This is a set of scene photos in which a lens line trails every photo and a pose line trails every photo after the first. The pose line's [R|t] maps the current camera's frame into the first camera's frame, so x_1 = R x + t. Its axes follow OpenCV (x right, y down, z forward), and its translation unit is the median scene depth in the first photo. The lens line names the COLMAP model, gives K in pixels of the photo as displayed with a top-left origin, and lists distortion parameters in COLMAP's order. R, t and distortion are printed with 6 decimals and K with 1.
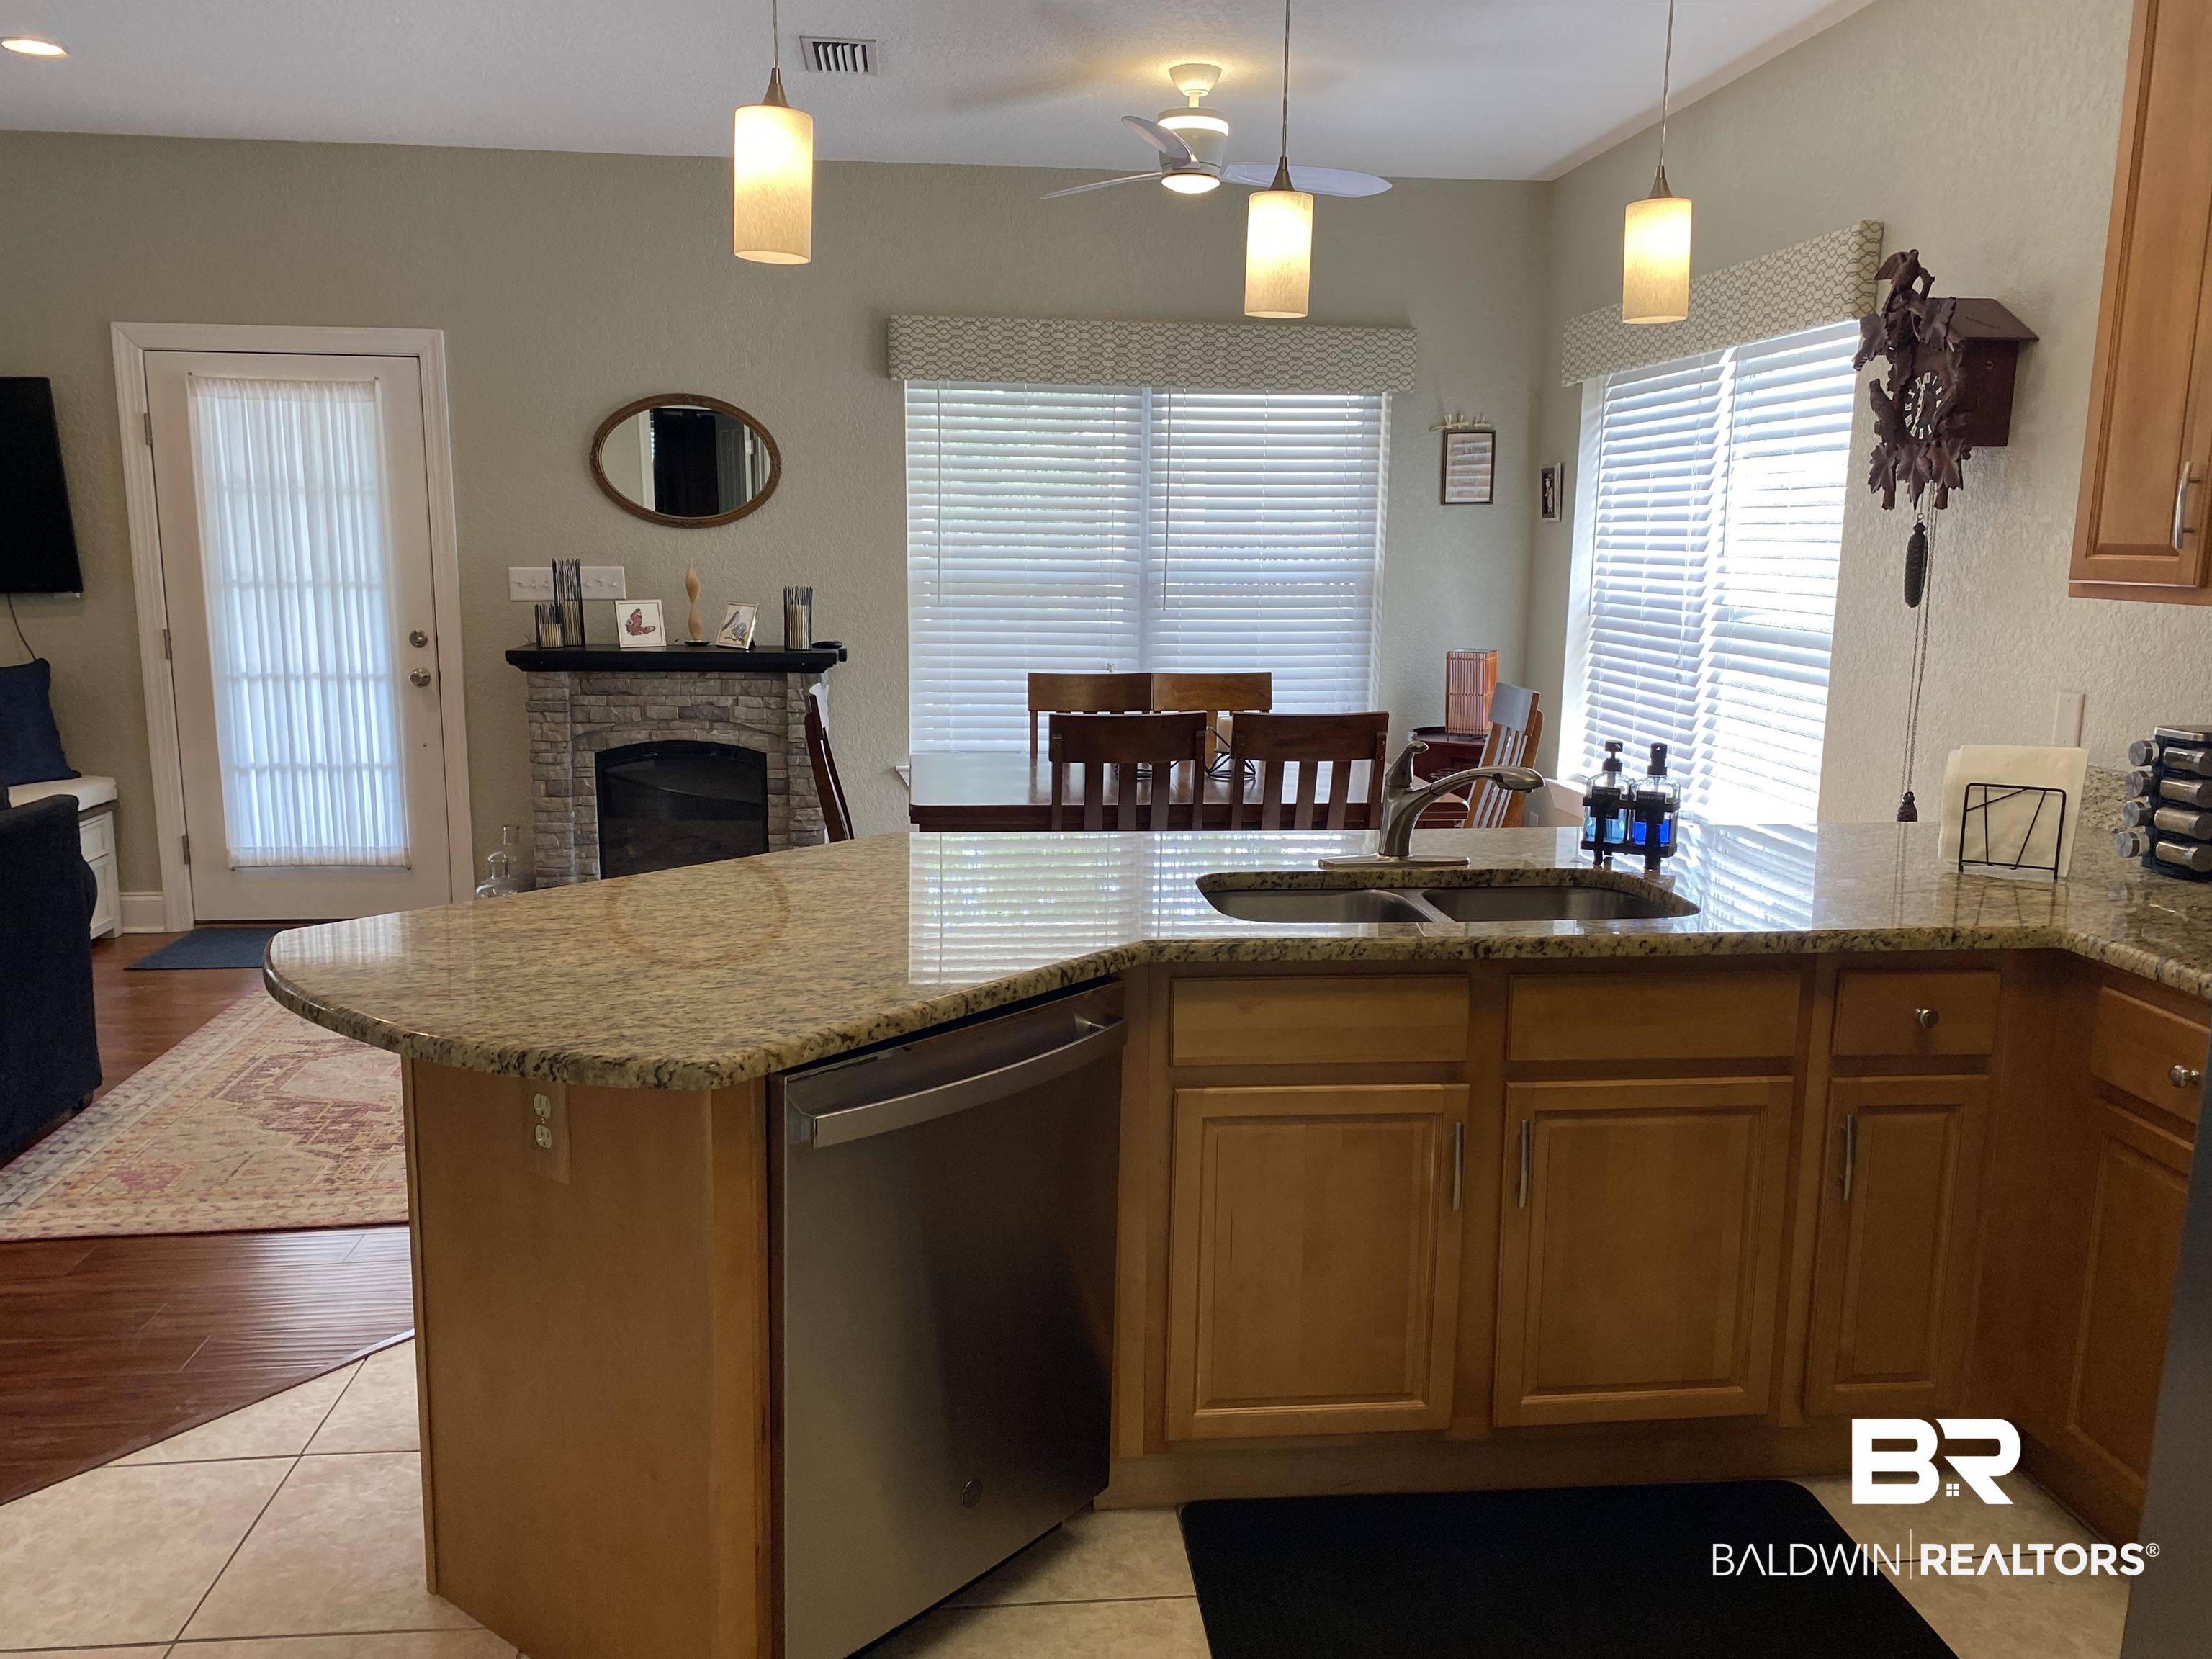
lens RADIAL K [[1690.9, 0, 1066.9], [0, 1690.9, 842.5], [0, 0, 1]] dist [0.062939, -0.086169]
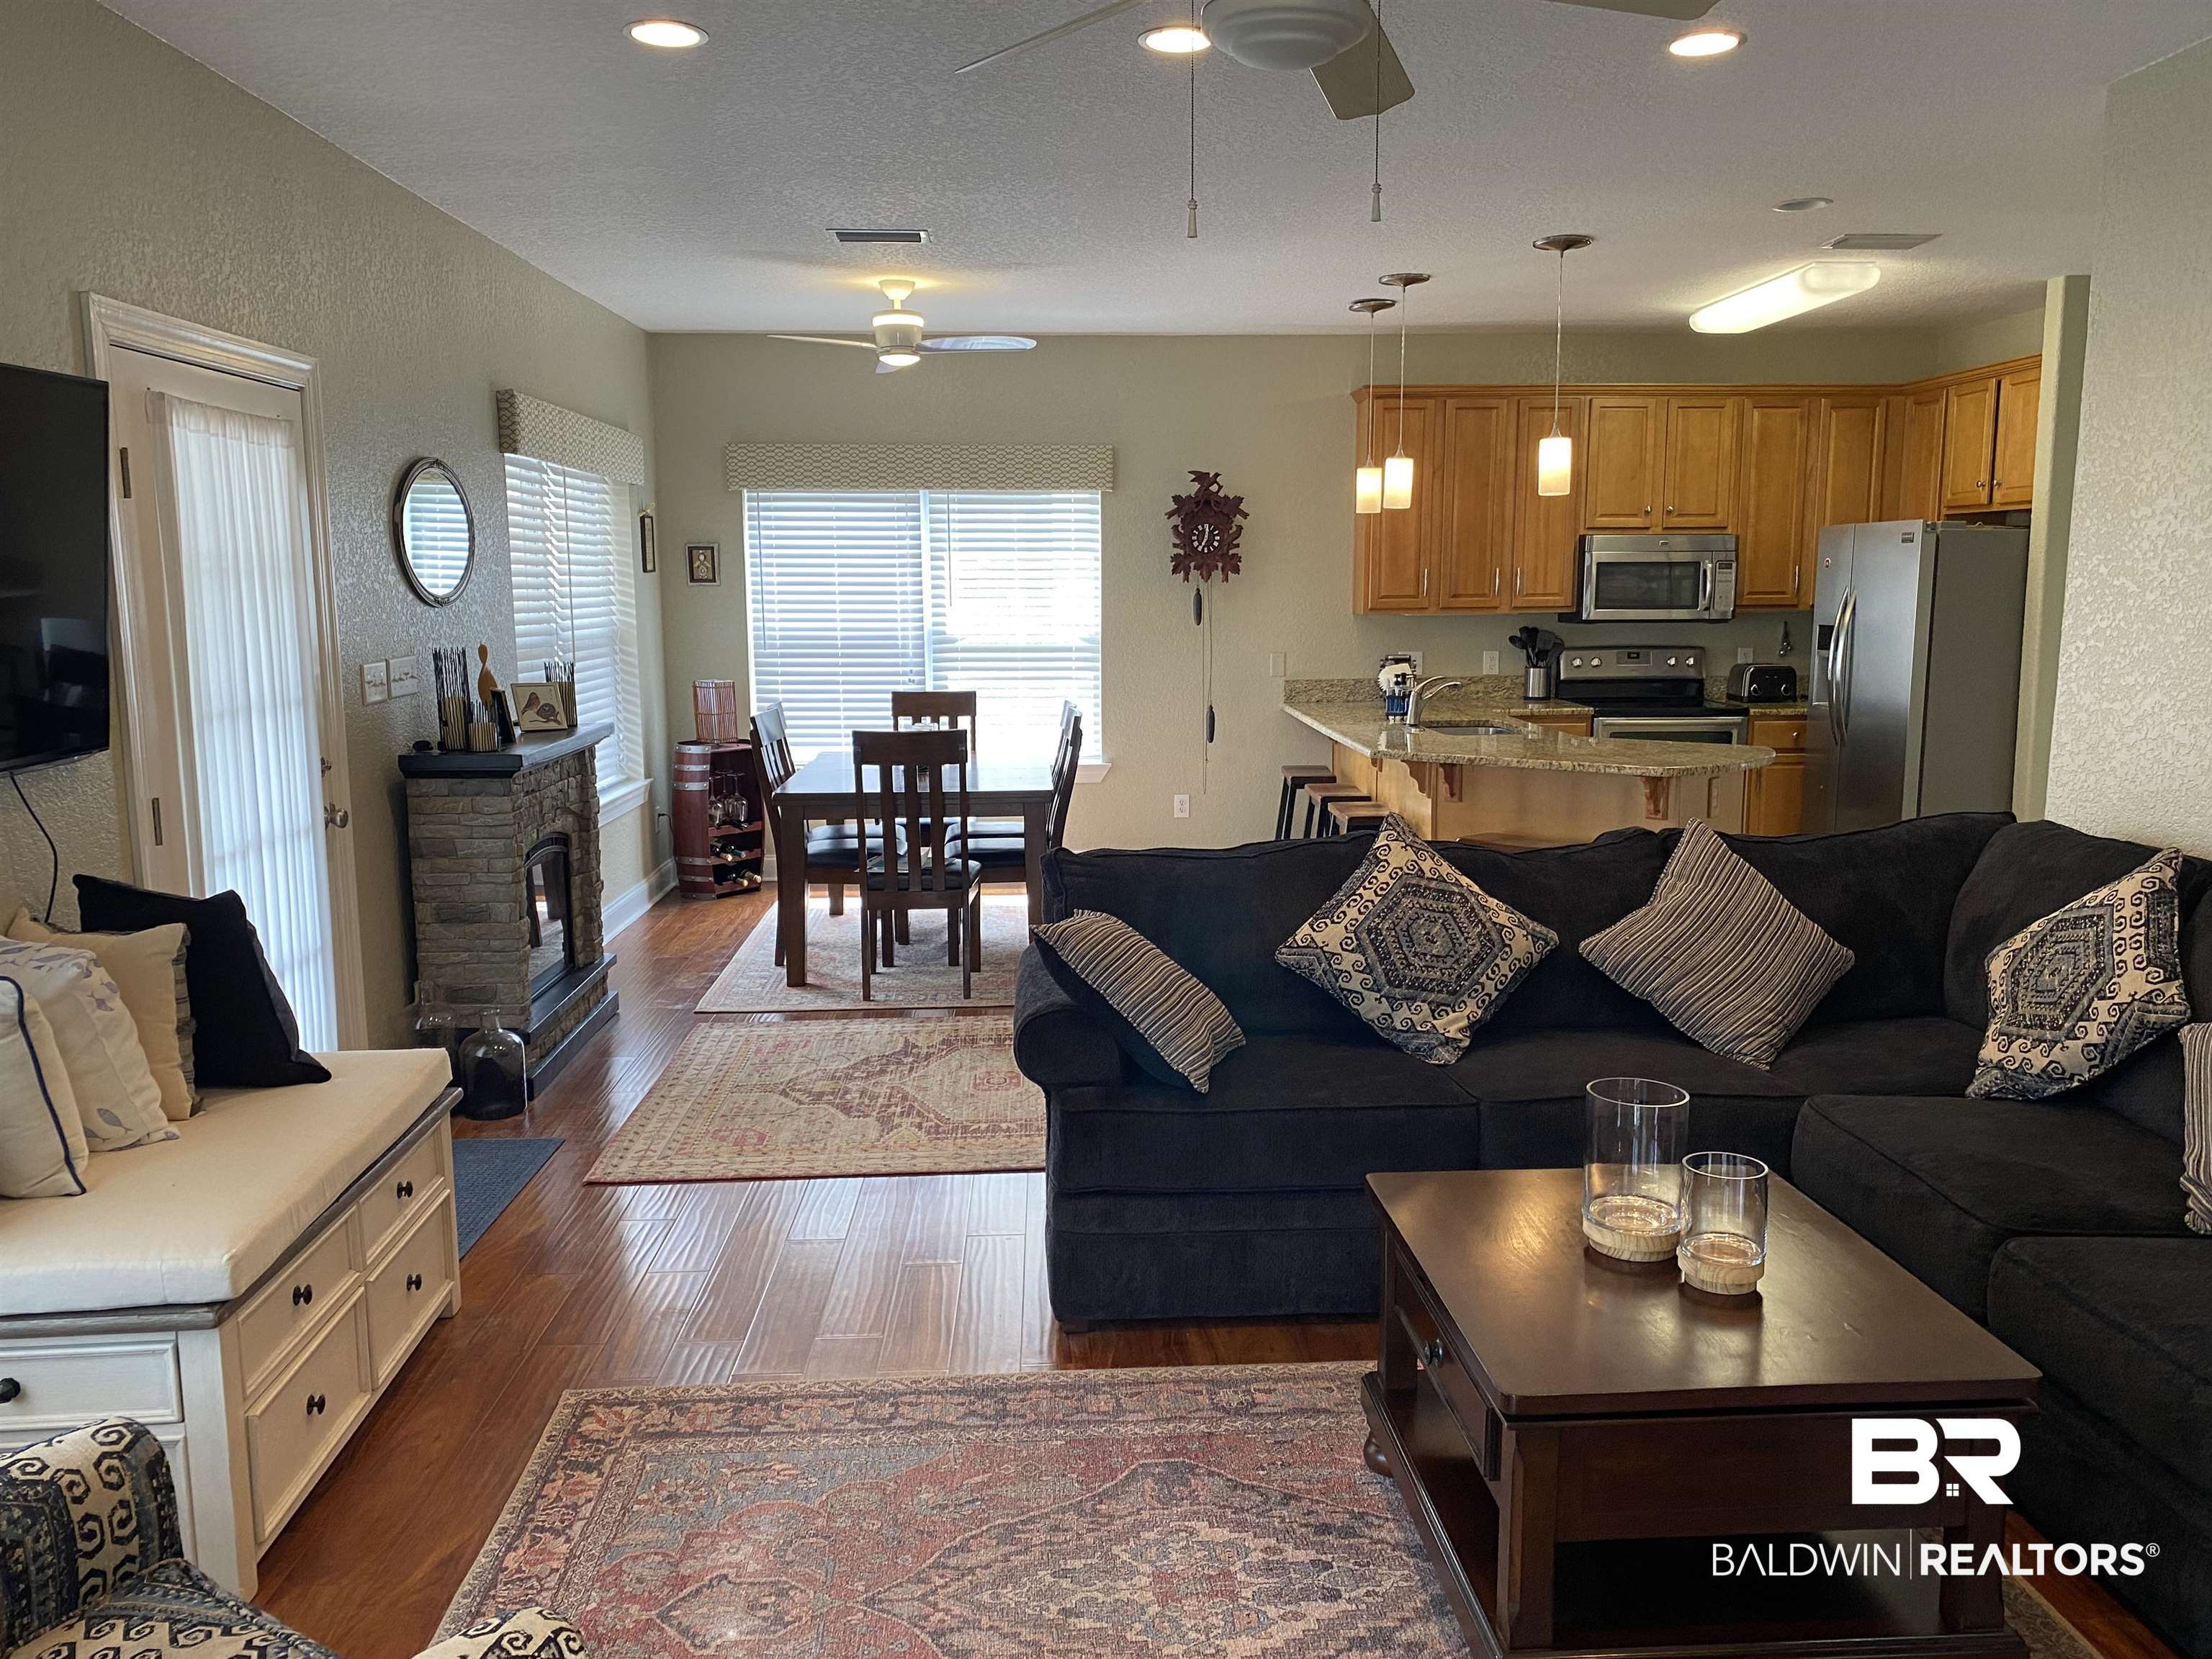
lens RADIAL K [[1690.9, 0, 1105.2], [0, 1690.9, 833.9], [0, 0, 1]] dist [0.062939, -0.086169]
pose [[0.044723, -0.158411, 0.986360, -1.131729], [0.187228, 0.971182, 0.147484, -0.139876], [-0.981298, 0.178079, 0.073093, 0.632150]]
